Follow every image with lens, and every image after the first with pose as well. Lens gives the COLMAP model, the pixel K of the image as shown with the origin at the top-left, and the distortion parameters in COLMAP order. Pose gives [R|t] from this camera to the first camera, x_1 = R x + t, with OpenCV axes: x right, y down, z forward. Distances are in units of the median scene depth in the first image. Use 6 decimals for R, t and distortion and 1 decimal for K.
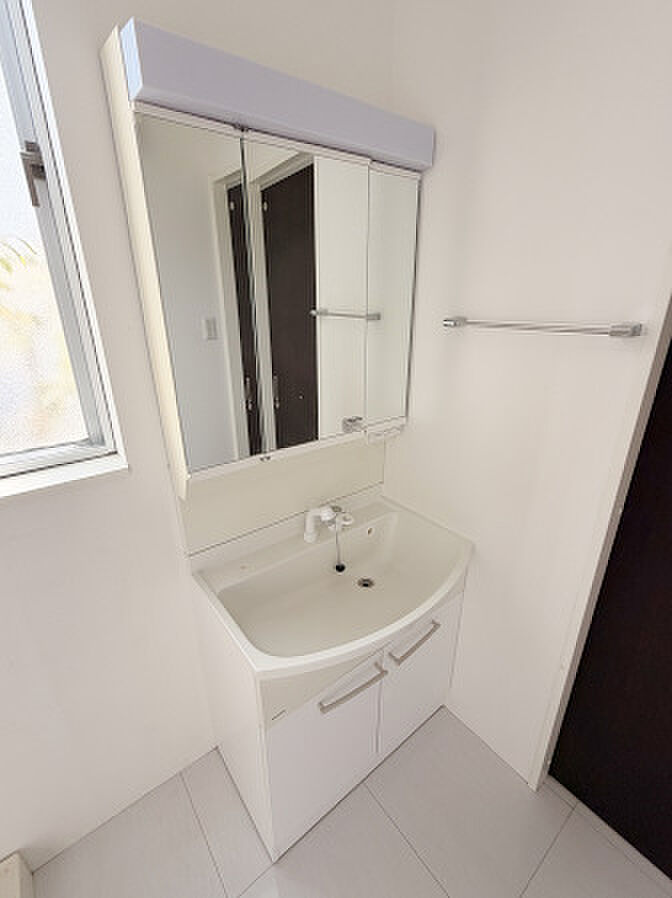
lens RADIAL K [[400.7, 0, 338.8], [0, 400.7, 449.6], [0, 0, 1]] dist [-0.007001, 0.000312]
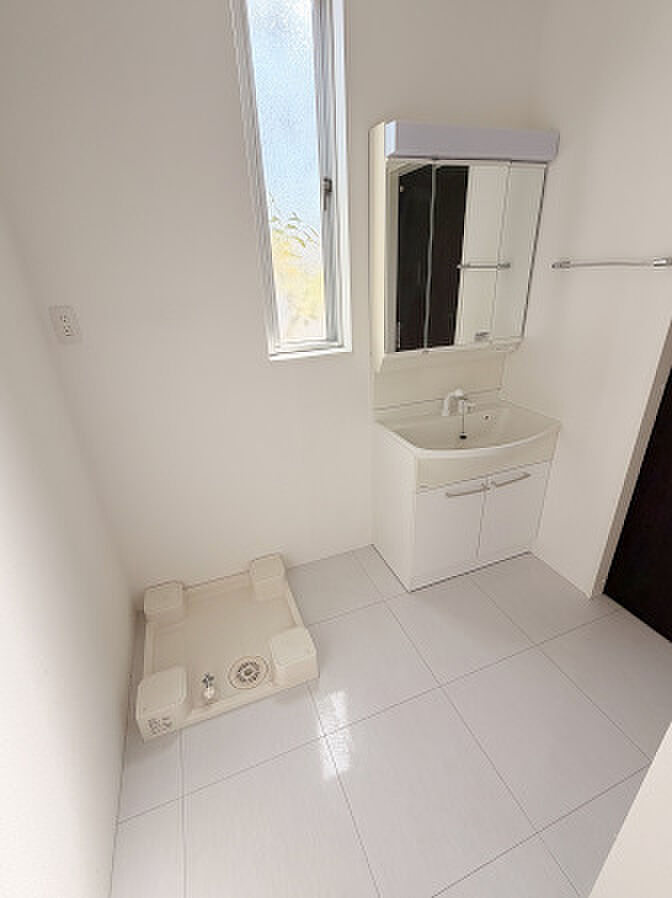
lens RADIAL K [[400.7, 0, 334.2], [0, 400.7, 448.7], [0, 0, 1]] dist [-0.007001, 0.000312]
pose [[0.951848, 0.091570, -0.292576, -0.015341], [-0.071822, 0.994397, 0.077563, 0.266263], [0.298039, -0.052815, 0.953091, -0.612435]]
